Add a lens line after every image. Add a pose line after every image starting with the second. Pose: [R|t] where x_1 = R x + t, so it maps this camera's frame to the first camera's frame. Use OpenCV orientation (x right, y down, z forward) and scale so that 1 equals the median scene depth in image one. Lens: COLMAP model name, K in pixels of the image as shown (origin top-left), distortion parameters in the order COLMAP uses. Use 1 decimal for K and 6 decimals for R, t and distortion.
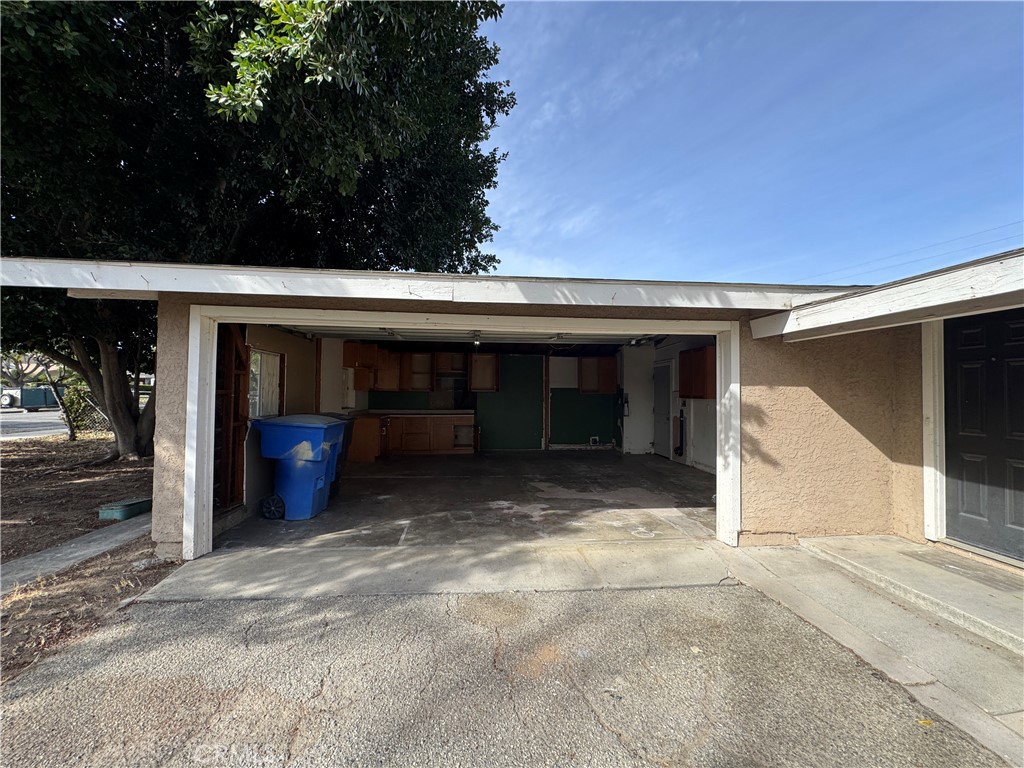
lens RADIAL K [[404.4, 0, 509.8], [0, 404.4, 387.7], [0, 0, 1]] dist [-0.002981, -0.000336]
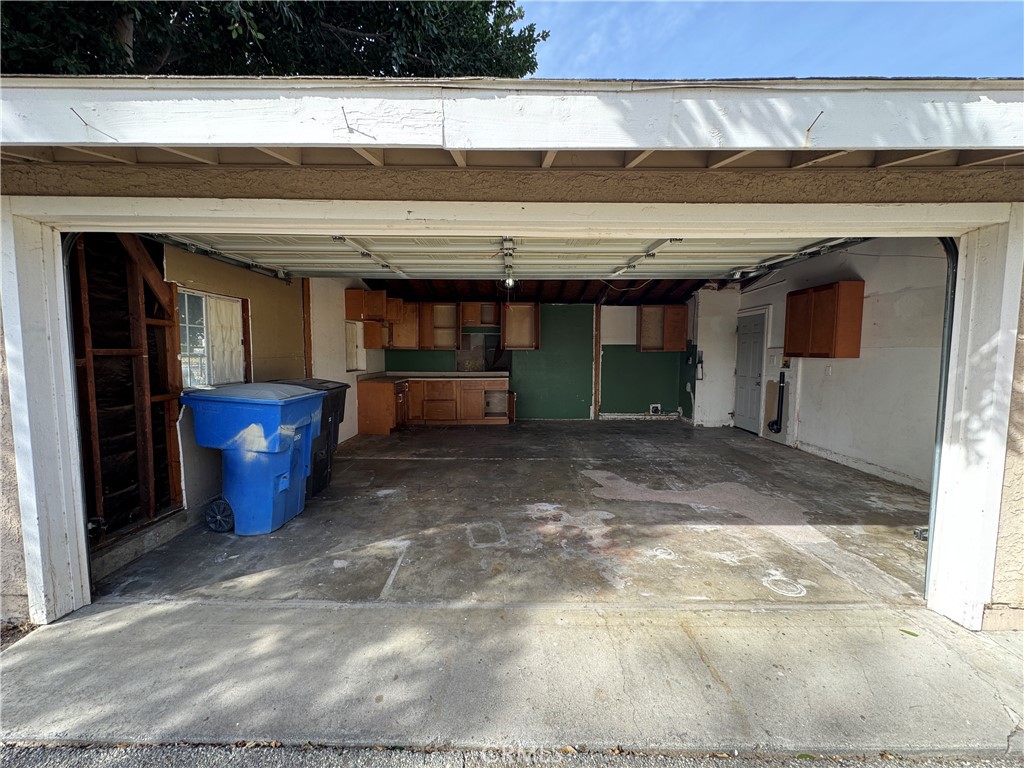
lens RADIAL K [[404.4, 0, 507.8], [0, 404.4, 384.1], [0, 0, 1]] dist [-0.002981, -0.000336]
pose [[0.995145, 0.002688, -0.098385, -0.012635], [0.006508, 0.995641, 0.093037, 0.004038], [0.098206, -0.093225, 0.990790, 0.265345]]
